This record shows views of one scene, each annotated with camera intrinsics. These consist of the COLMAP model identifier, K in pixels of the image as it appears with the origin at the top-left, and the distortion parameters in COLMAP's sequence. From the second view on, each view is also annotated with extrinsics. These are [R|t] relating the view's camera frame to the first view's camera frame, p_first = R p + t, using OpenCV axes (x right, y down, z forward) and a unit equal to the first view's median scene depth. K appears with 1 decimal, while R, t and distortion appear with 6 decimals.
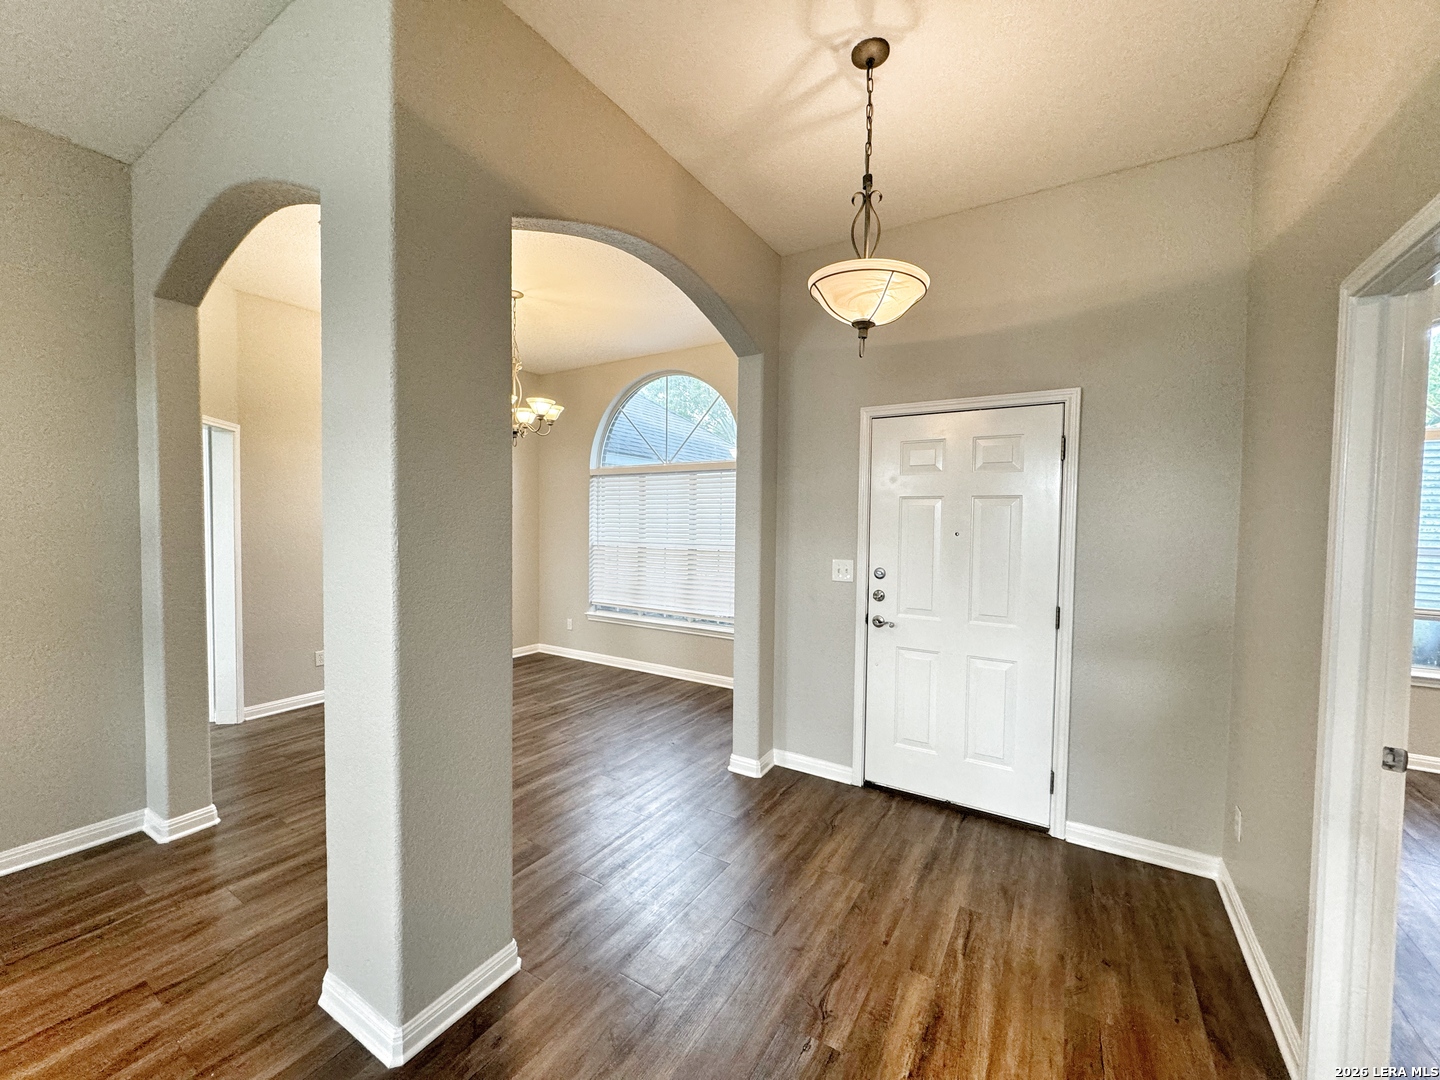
lens RADIAL K [[572.1, 0, 717.9], [0, 572.1, 539.7], [0, 0, 1]] dist [-0.001622, 0.000458]
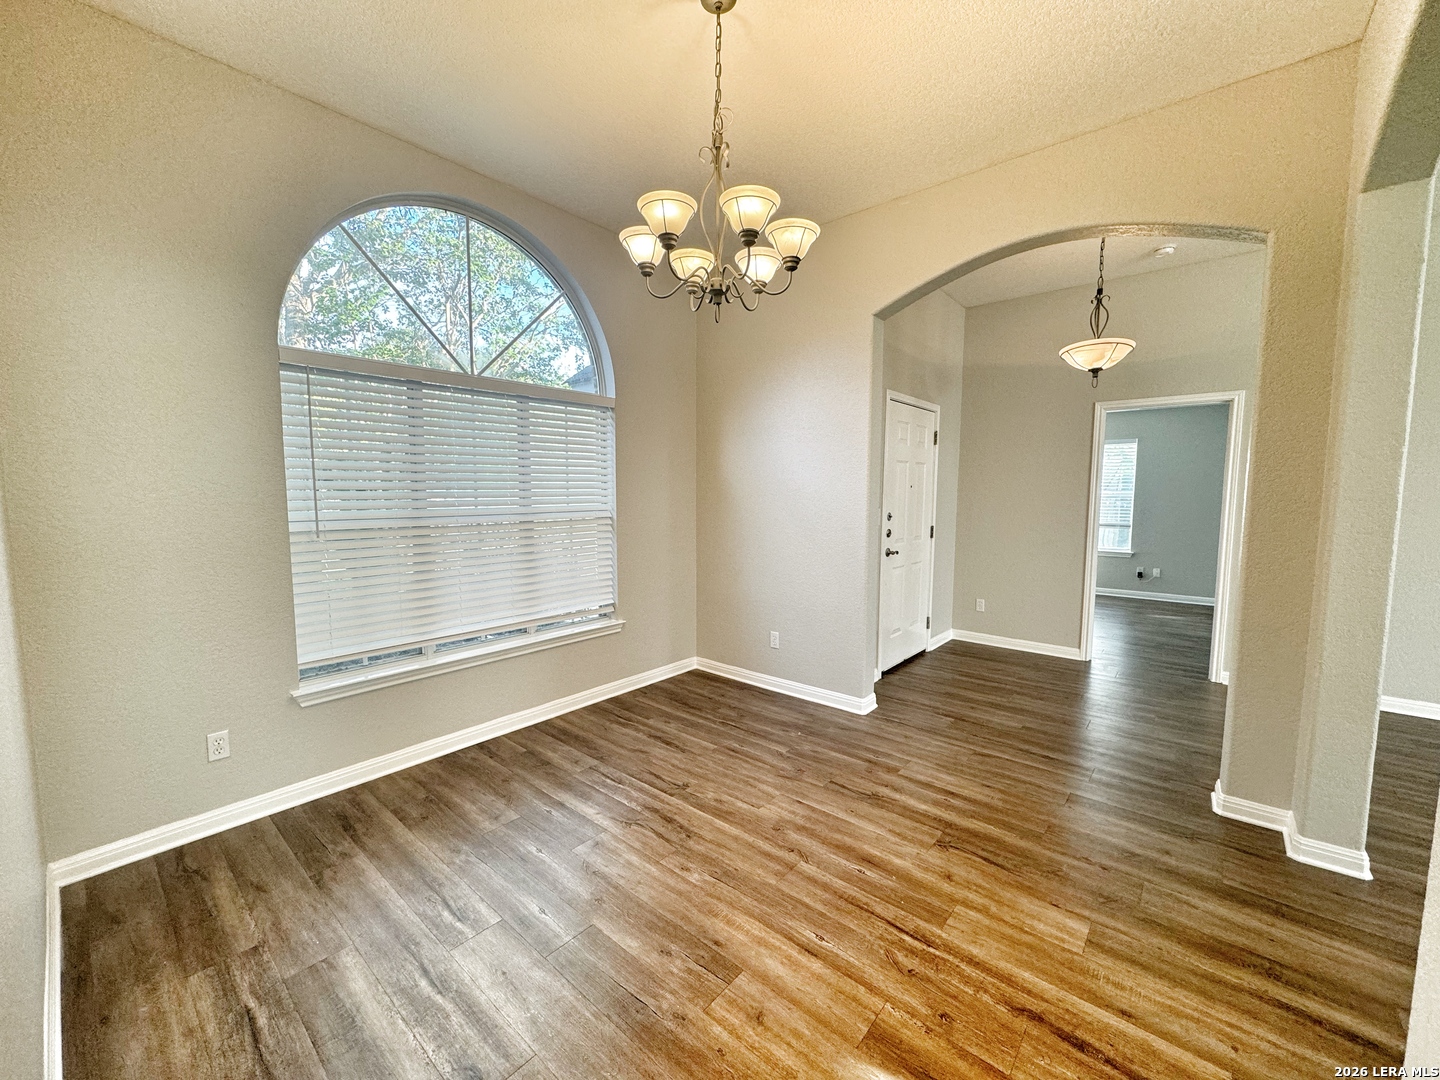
lens RADIAL K [[572.1, 0, 717.9], [0, 572.1, 539.7], [0, 0, 1]] dist [-0.001622, 0.000458]
pose [[0.150077, -0.094419, 0.984155, -0.791011], [0.032557, 0.995361, 0.090529, -0.016063], [-0.988138, 0.018455, 0.152455, 0.847463]]
